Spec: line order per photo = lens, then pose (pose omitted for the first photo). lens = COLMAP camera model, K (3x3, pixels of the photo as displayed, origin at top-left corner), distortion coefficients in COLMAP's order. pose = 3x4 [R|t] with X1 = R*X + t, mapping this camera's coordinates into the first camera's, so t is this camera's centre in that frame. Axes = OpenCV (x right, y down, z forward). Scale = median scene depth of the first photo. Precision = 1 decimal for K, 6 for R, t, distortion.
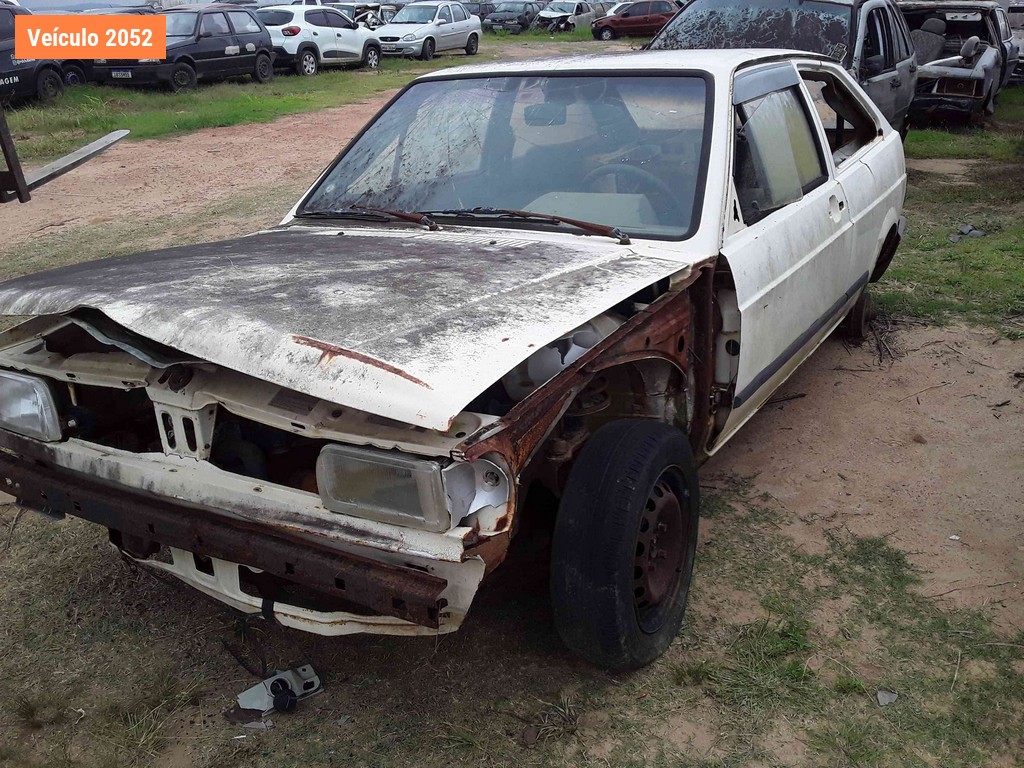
lens RADIAL K [[922.4, 0, 511.2], [0, 922.4, 383.3], [0, 0, 1]] dist [-0.008434, -0.003686]
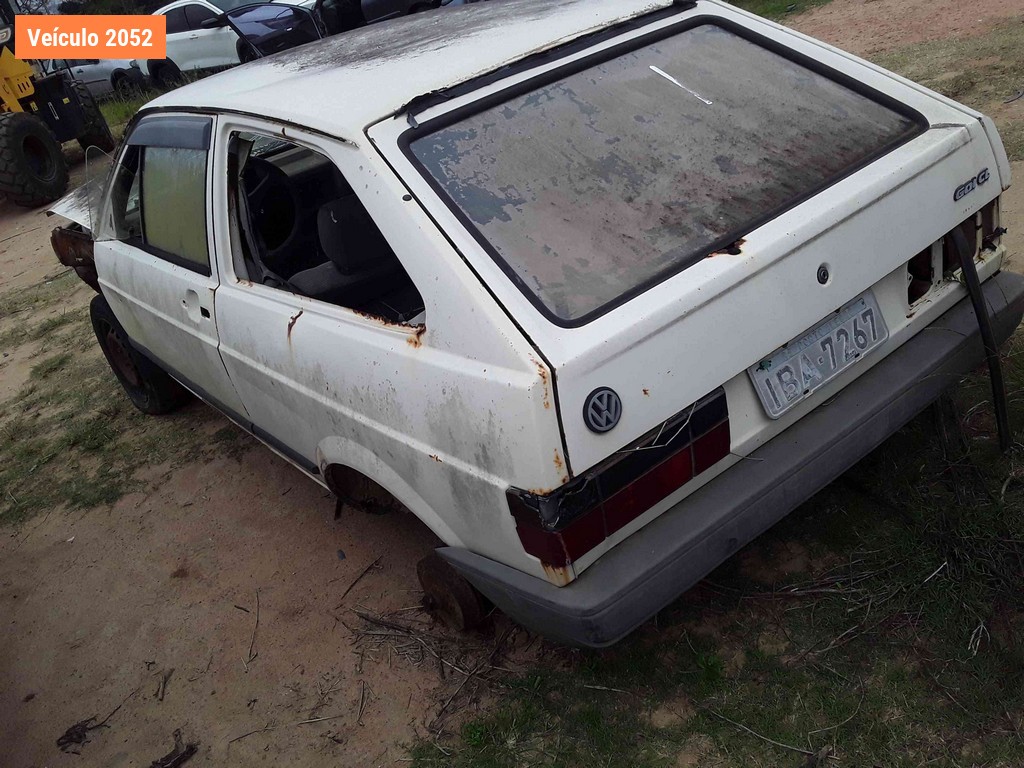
lens RADIAL K [[953.8, 0, 545.4], [0, 953.8, 375.7], [0, 0, 1]] dist [0.088023, -0.102991]
pose [[-0.308855, 0.550234, -0.775791, 1.229646], [-0.065735, 0.801370, 0.594547, -0.877118], [0.948835, 0.234625, -0.211337, 1.908548]]
